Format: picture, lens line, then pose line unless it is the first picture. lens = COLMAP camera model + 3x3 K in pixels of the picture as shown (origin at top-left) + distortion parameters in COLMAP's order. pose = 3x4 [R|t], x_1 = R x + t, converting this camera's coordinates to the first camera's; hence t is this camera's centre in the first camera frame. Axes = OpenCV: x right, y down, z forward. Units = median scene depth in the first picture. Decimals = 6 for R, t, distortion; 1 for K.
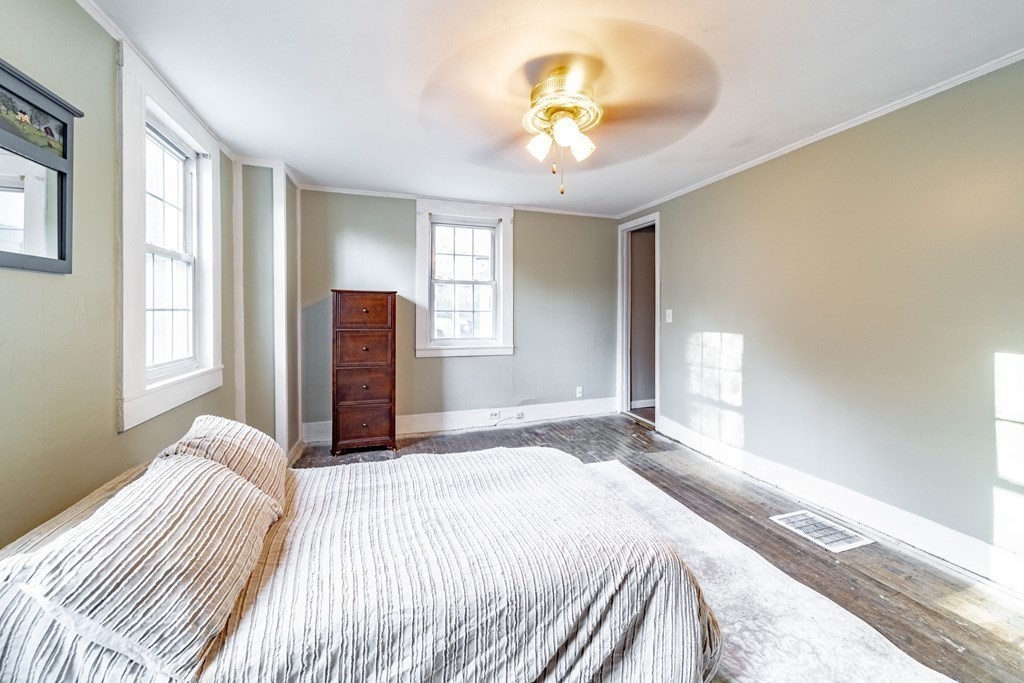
lens RADIAL K [[411.9, 0, 525.7], [0, 411.9, 313.2], [0, 0, 1]] dist [0.009176, -0.000335]
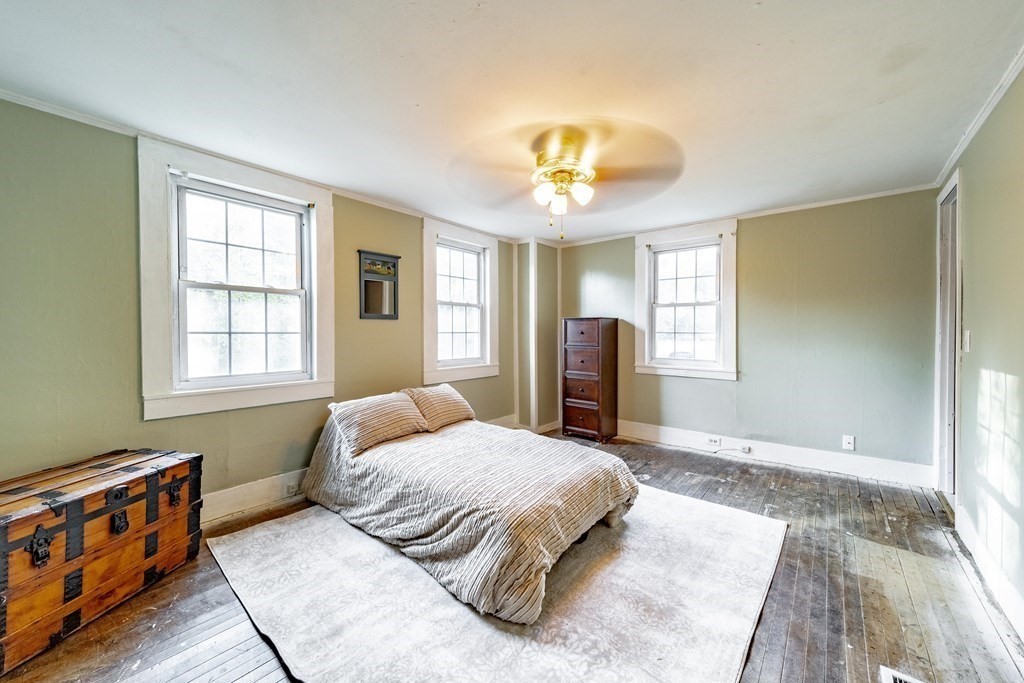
lens RADIAL K [[411.9, 0, 513.8], [0, 411.9, 337.9], [0, 0, 1]] dist [0.009176, -0.000335]
pose [[0.484915, 0.012222, -0.874476, 0.879498], [-0.001650, 0.999913, 0.013061, -0.007440], [0.874560, -0.004891, 0.484893, 0.217658]]
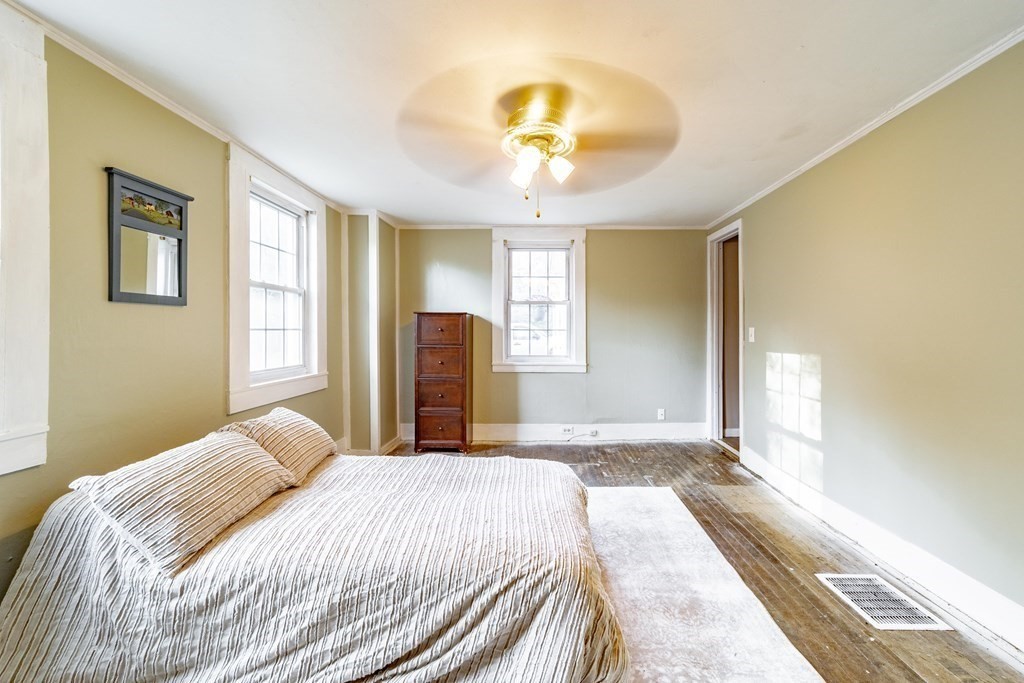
lens RADIAL K [[411.9, 0, 544.7], [0, 411.9, 330.7], [0, 0, 1]] dist [0.009176, -0.000335]
pose [[0.940157, -0.001884, -0.340736, 0.366351], [0.000852, 0.999995, -0.003178, 0.001160], [0.340740, 0.002697, 0.940154, 0.018195]]
